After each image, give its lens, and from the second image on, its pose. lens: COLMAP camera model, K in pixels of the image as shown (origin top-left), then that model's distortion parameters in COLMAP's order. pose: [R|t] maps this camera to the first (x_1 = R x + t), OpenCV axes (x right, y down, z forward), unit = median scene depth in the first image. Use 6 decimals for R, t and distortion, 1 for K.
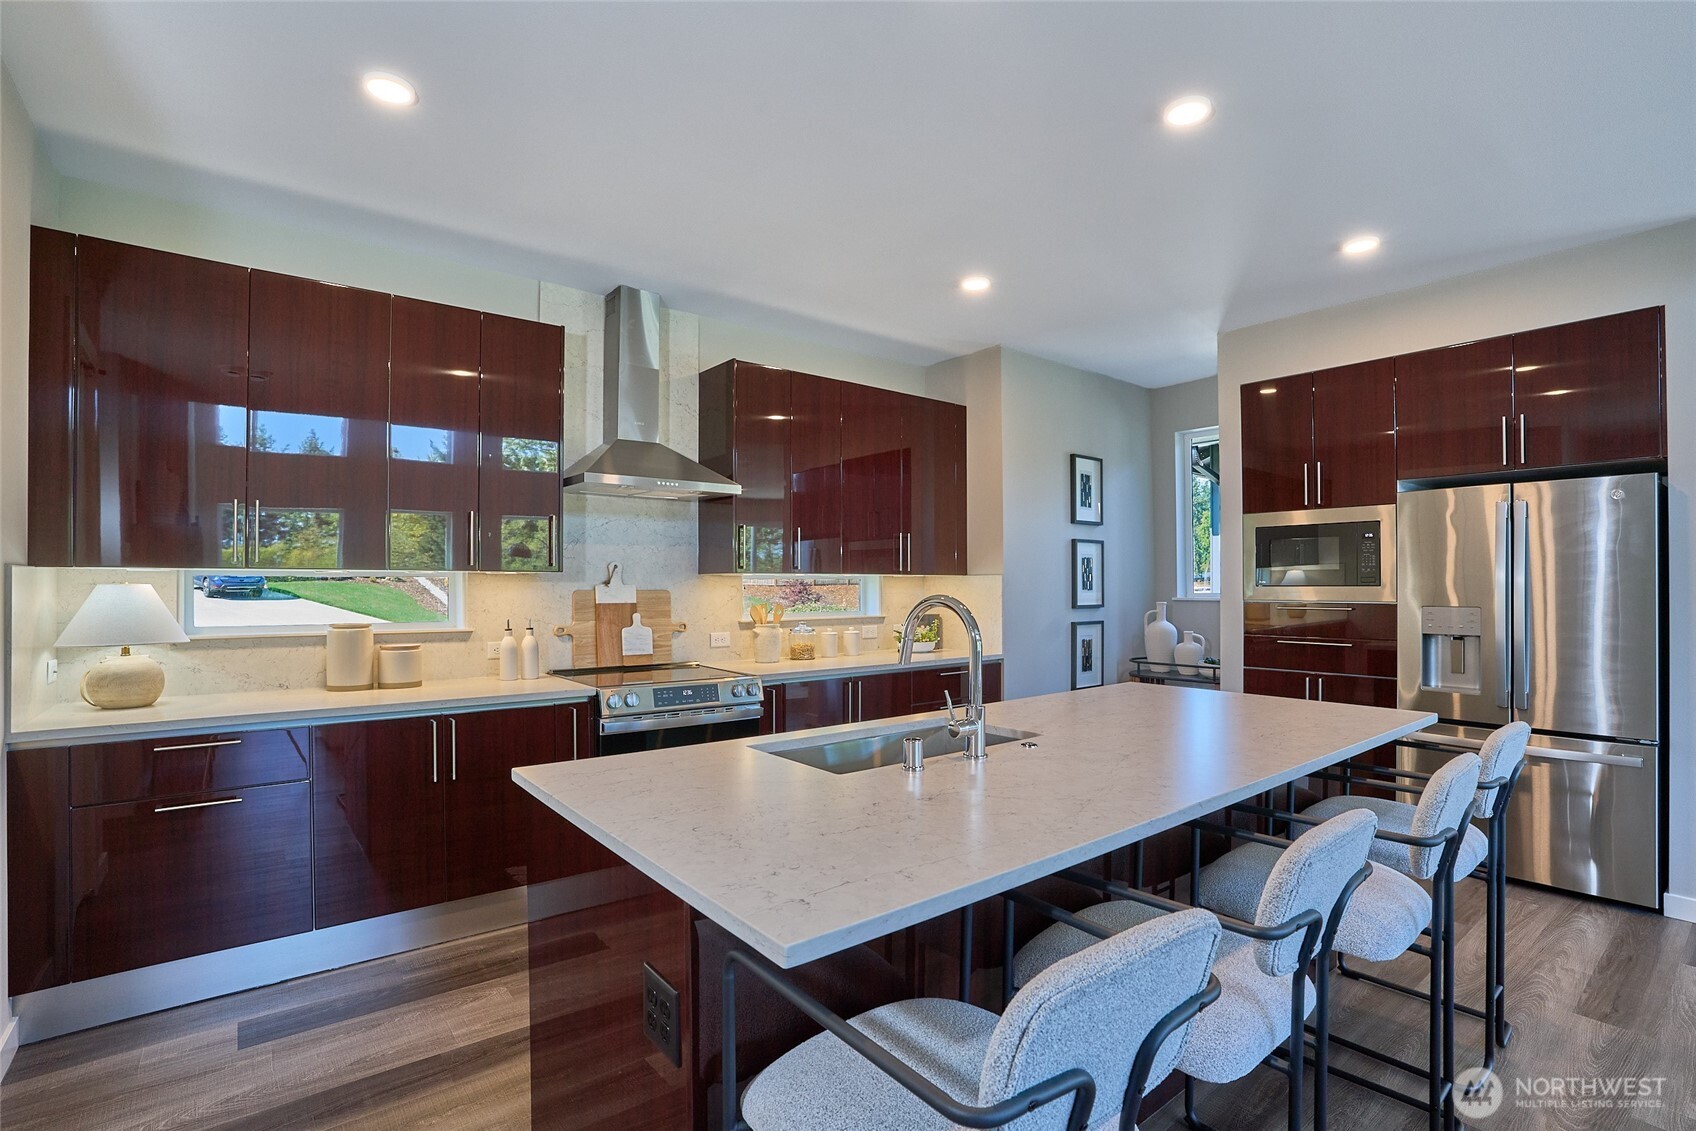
lens RADIAL K [[811.5, 0, 847.5], [0, 811.5, 575.9], [0, 0, 1]] dist [-0.041155, 0.013170]
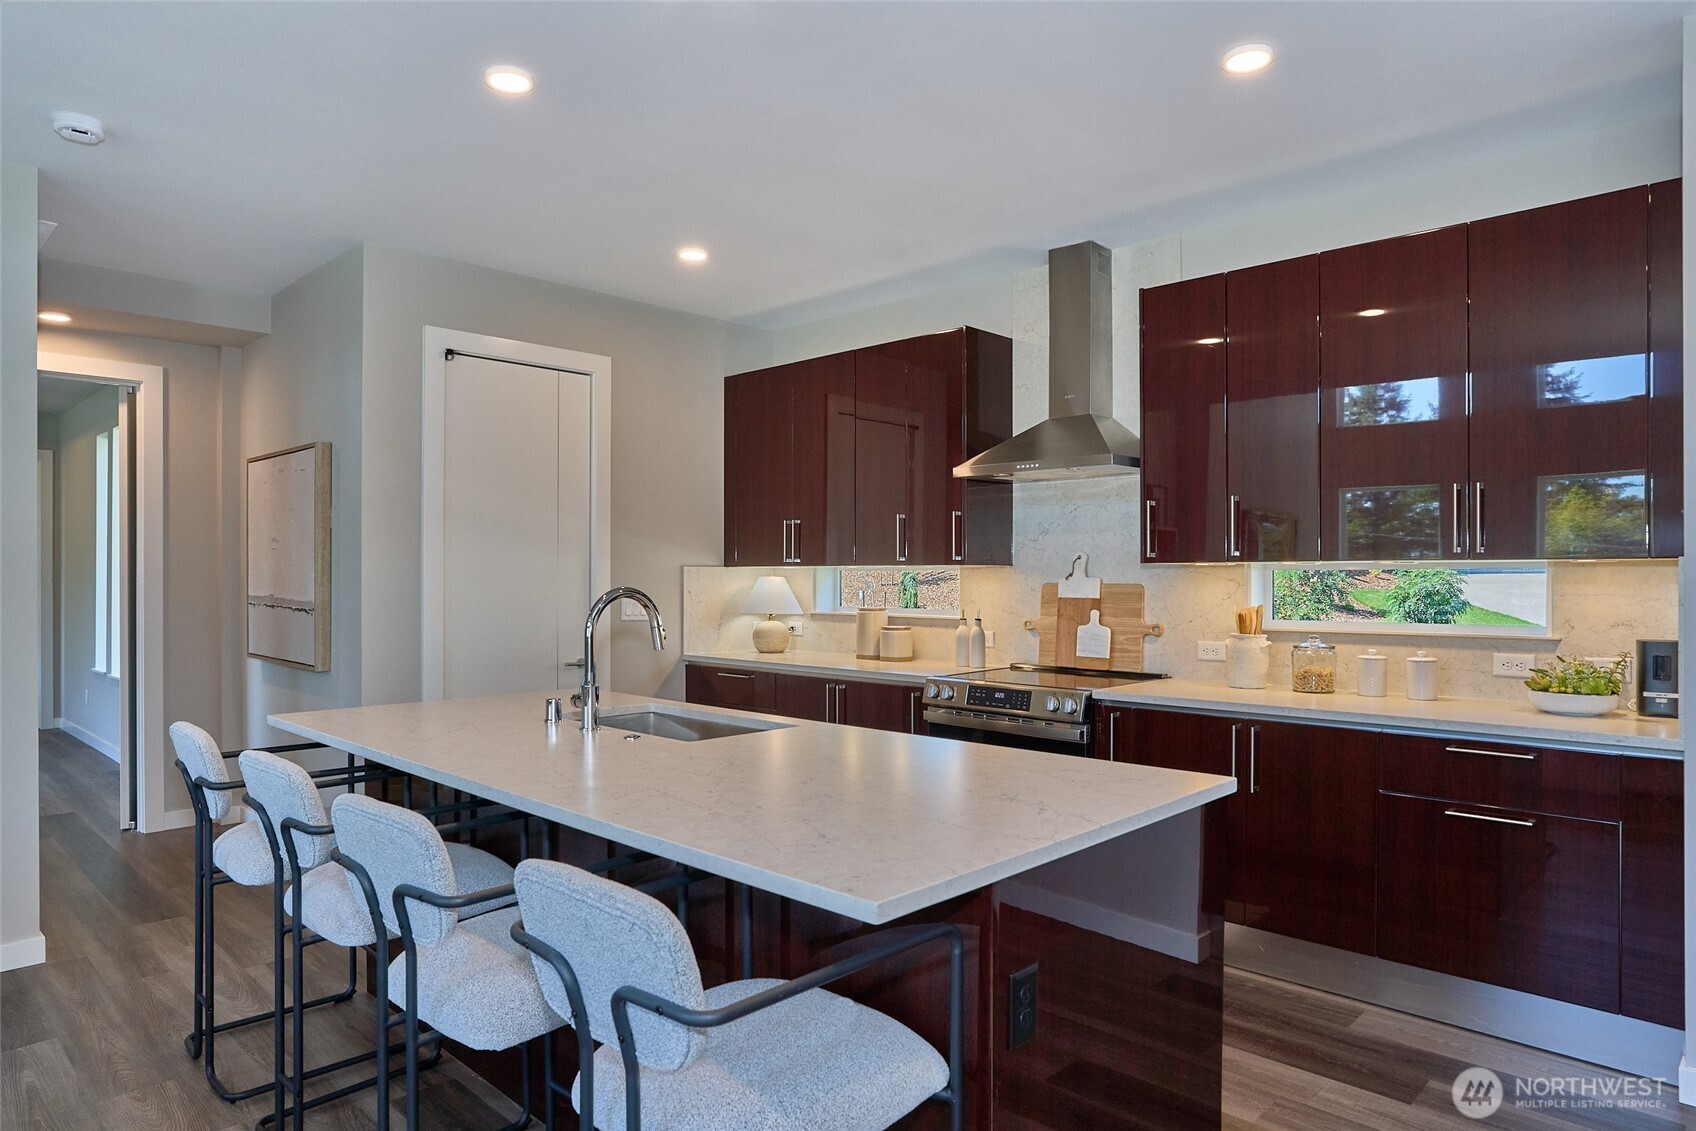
lens RADIAL K [[1033.7, 0, 845.6], [0, 1033.7, 564.0], [0, 0, 1]] dist [0.004526, 0.001290]
pose [[0.144948, -0.009225, -0.989396, 0.825334], [0.011636, 0.999903, -0.007618, 0.001085], [0.989371, -0.010409, 0.145041, 0.572790]]
